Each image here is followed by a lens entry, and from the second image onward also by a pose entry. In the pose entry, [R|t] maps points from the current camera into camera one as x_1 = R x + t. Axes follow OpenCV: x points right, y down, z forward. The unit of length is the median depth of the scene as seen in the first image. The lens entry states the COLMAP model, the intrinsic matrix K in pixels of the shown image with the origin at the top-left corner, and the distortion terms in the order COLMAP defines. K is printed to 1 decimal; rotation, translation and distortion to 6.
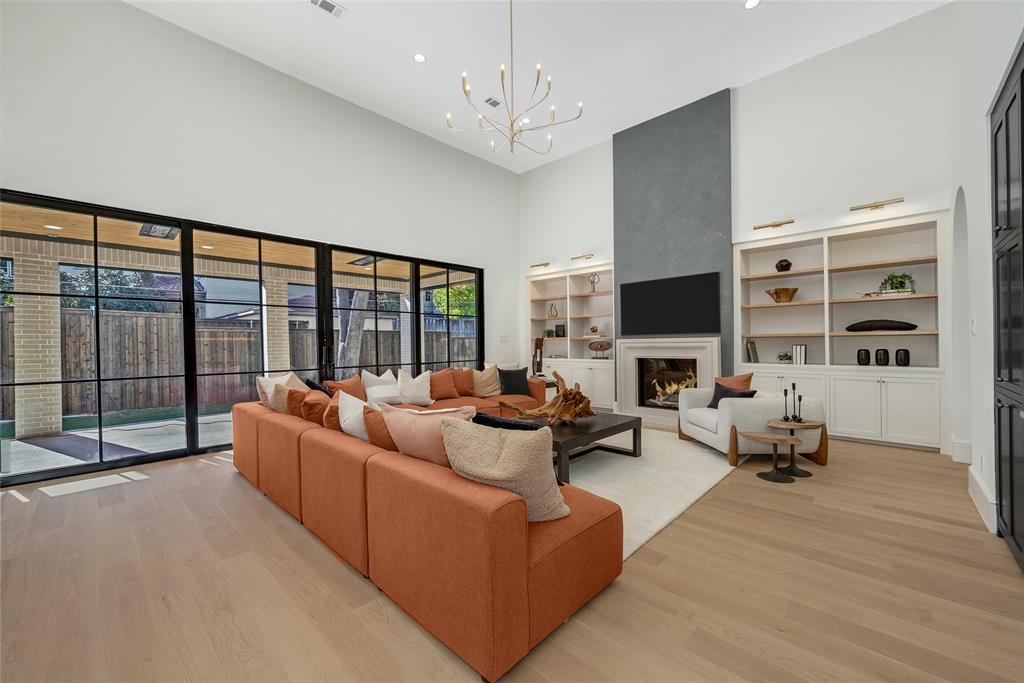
lens RADIAL K [[394.3, 0, 512.0], [0, 394.3, 341.5], [0, 0, 1]] dist [0.010827, 0.000052]
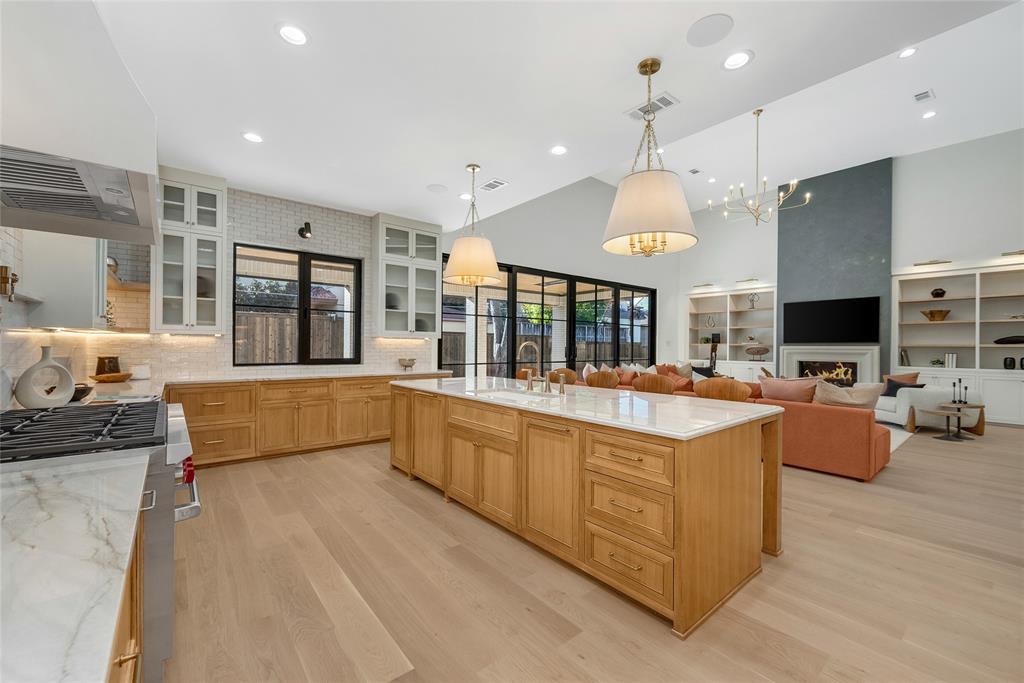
lens RADIAL K [[401.1, 0, 514.4], [0, 401.1, 346.3], [0, 0, 1]] dist [0.017019, -0.000138]
pose [[0.992178, 0.015810, -0.123827, -0.515707], [-0.015294, 0.999870, 0.005119, 0.000521], [0.123892, -0.003185, 0.992291, -0.498049]]
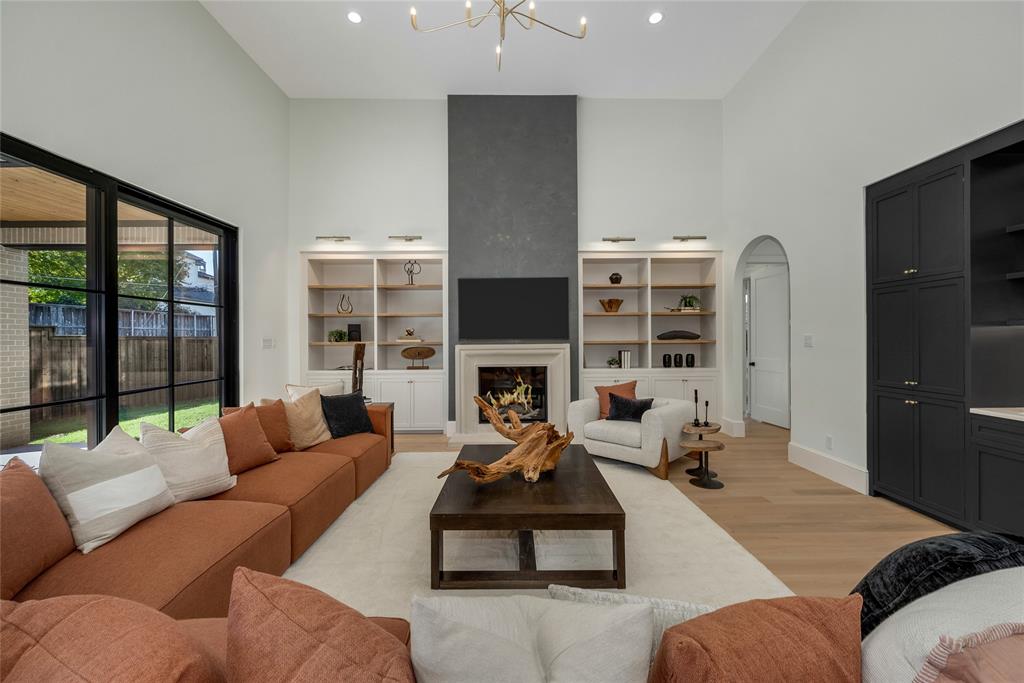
lens RADIAL K [[404.1, 0, 513.6], [0, 404.1, 339.0], [0, 0, 1]] dist [-0.000659, -0.000080]
pose [[0.723144, 0.005462, 0.690676, -0.270119], [-0.002162, 0.999982, -0.005643, -0.016847], [-0.690694, 0.002588, 0.723142, 0.368392]]
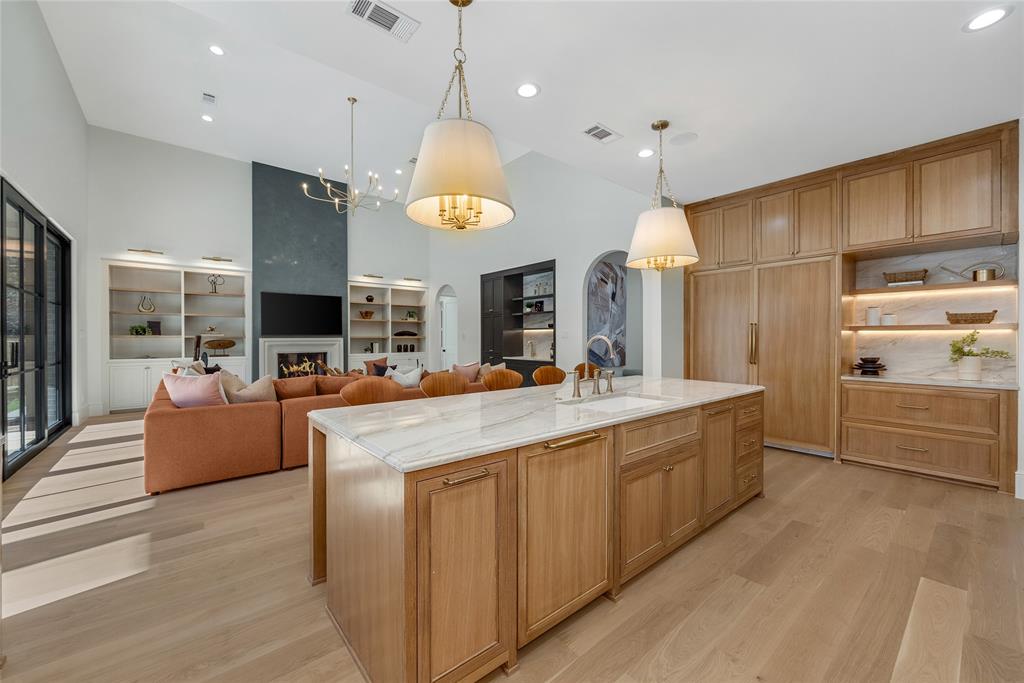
lens RADIAL K [[411.6, 0, 519.8], [0, 411.6, 342.0], [0, 0, 1]] dist [-0.000809, -0.000109]
pose [[0.114209, 0.001646, 0.993455, -1.041174], [-0.003068, 0.999994, -0.001304, 0.005171], [-0.993452, -0.002899, 0.114213, 0.100041]]
